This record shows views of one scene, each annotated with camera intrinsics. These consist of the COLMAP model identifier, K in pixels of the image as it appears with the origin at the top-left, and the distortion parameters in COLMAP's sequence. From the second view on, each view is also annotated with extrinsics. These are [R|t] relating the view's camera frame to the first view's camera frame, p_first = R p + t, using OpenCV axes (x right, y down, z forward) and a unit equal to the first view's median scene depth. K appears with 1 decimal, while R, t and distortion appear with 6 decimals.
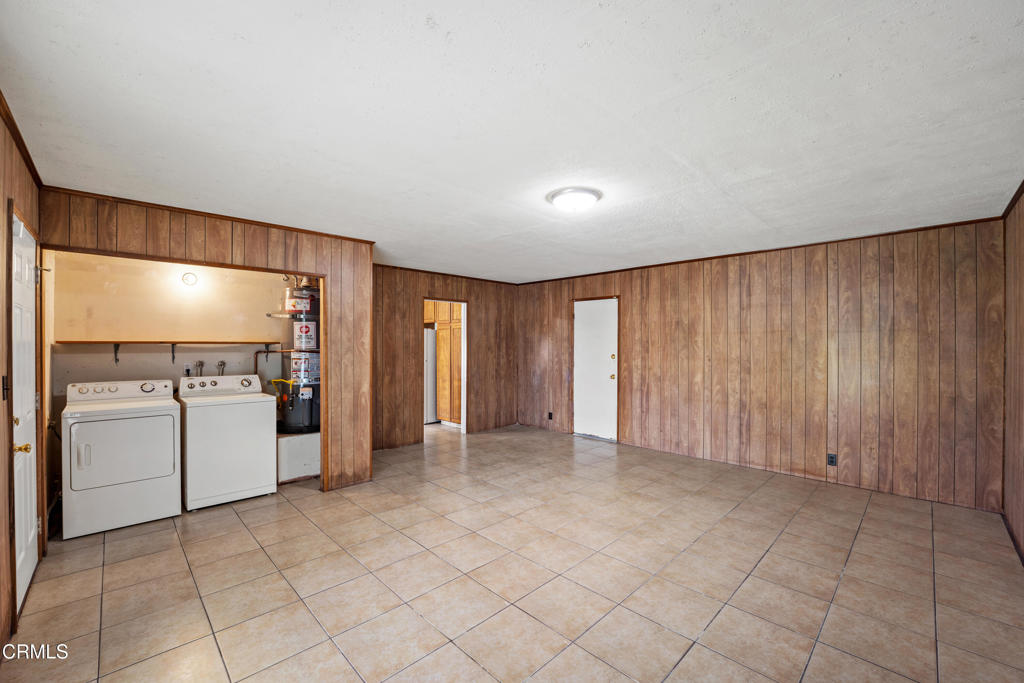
lens RADIAL K [[420.8, 0, 508.3], [0, 420.8, 343.4], [0, 0, 1]] dist [-0.023698, 0.000779]
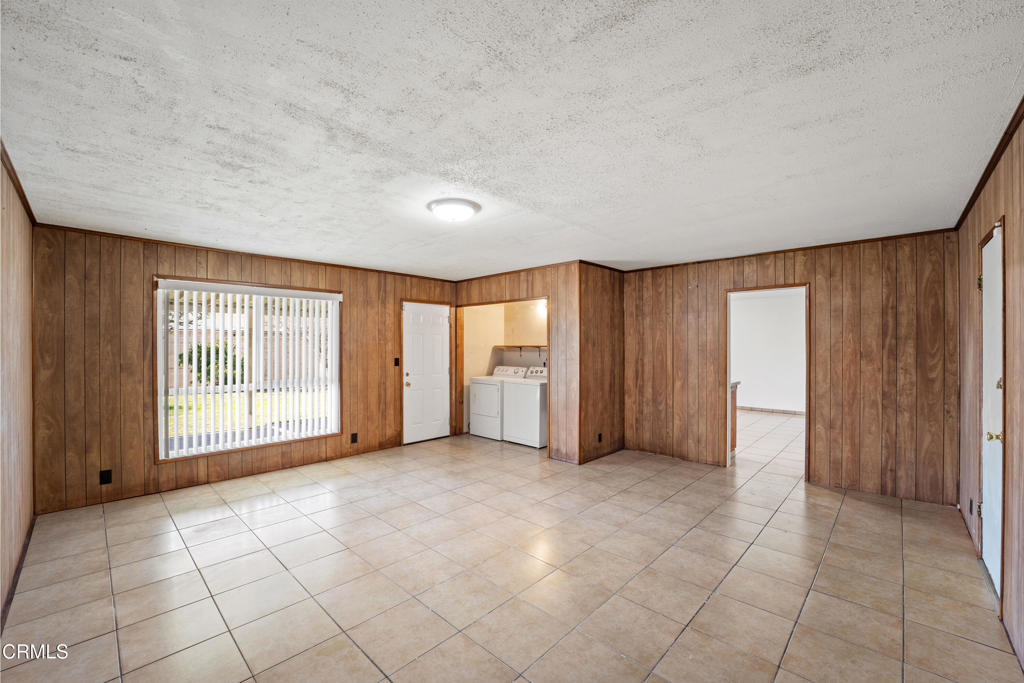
lens RADIAL K [[420.8, 0, 508.4], [0, 420.8, 343.7], [0, 0, 1]] dist [-0.023698, 0.000779]
pose [[0.026474, -0.002634, -0.999646, 0.727646], [0.003711, 0.999990, -0.002536, -0.006294], [0.999643, -0.003643, 0.026483, 0.671123]]
